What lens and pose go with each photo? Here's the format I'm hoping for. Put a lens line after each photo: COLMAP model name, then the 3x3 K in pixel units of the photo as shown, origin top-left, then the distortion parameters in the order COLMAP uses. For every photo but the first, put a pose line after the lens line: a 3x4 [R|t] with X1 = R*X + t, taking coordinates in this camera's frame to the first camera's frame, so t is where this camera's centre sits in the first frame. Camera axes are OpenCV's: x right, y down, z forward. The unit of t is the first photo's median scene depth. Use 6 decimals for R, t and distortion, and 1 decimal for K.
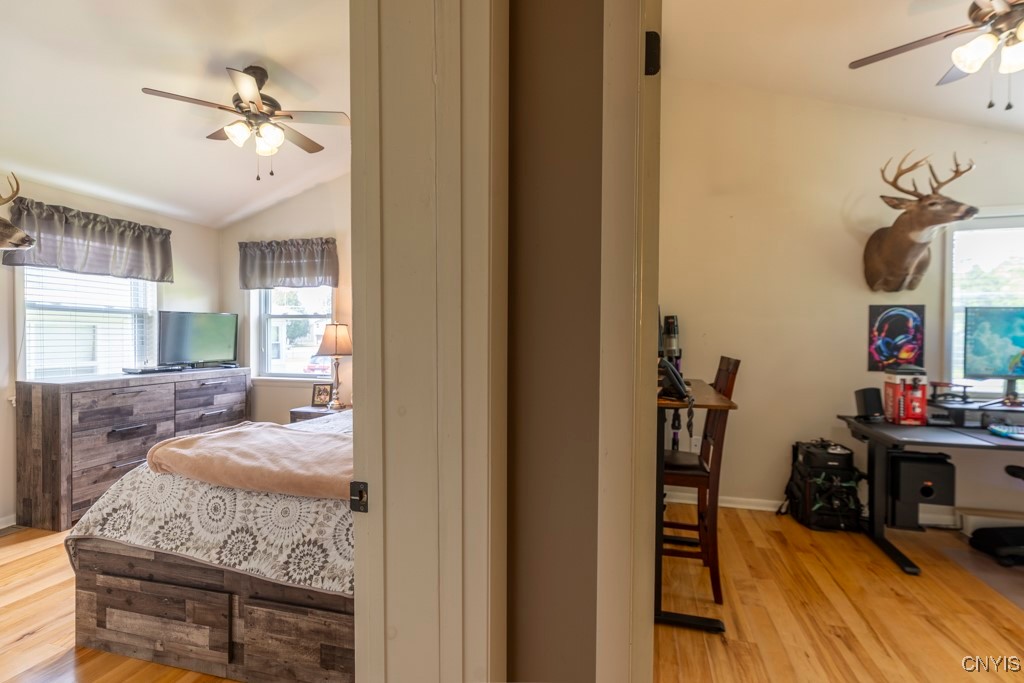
lens RADIAL K [[480.6, 0, 516.9], [0, 480.6, 344.3], [0, 0, 1]] dist [0.008983, 0.000345]
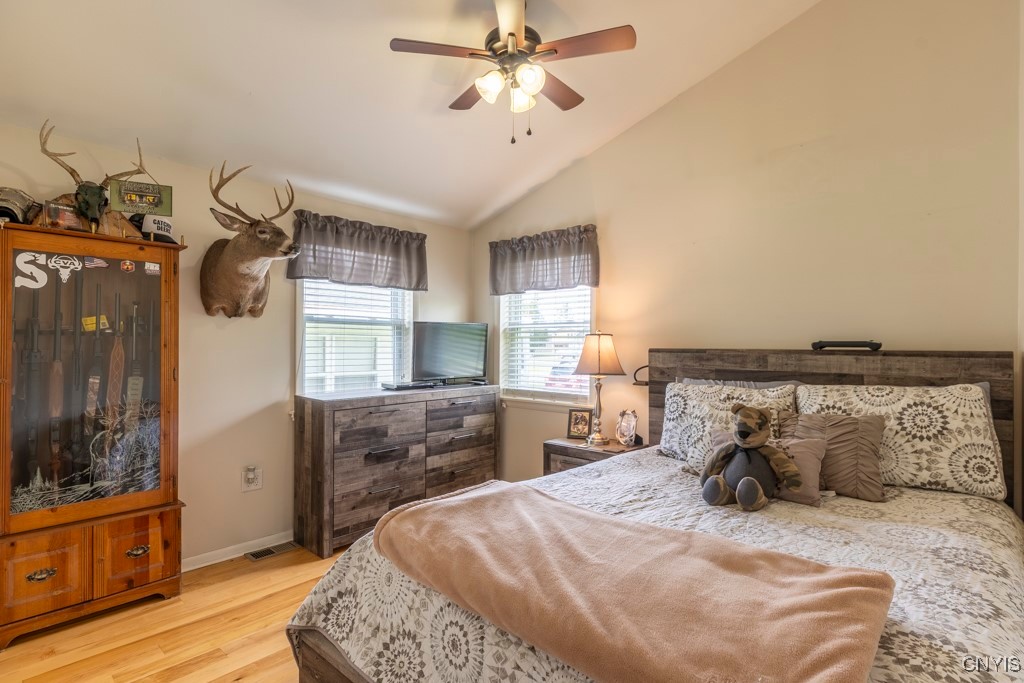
lens RADIAL K [[495.1, 0, 515.2], [0, 495.1, 342.1], [0, 0, 1]] dist [-0.015721, 0.006742]
pose [[0.892380, -0.003749, -0.451270, -0.160119], [-0.006992, 0.999731, -0.022132, -0.011949], [0.451231, 0.022905, 0.892113, 0.275168]]
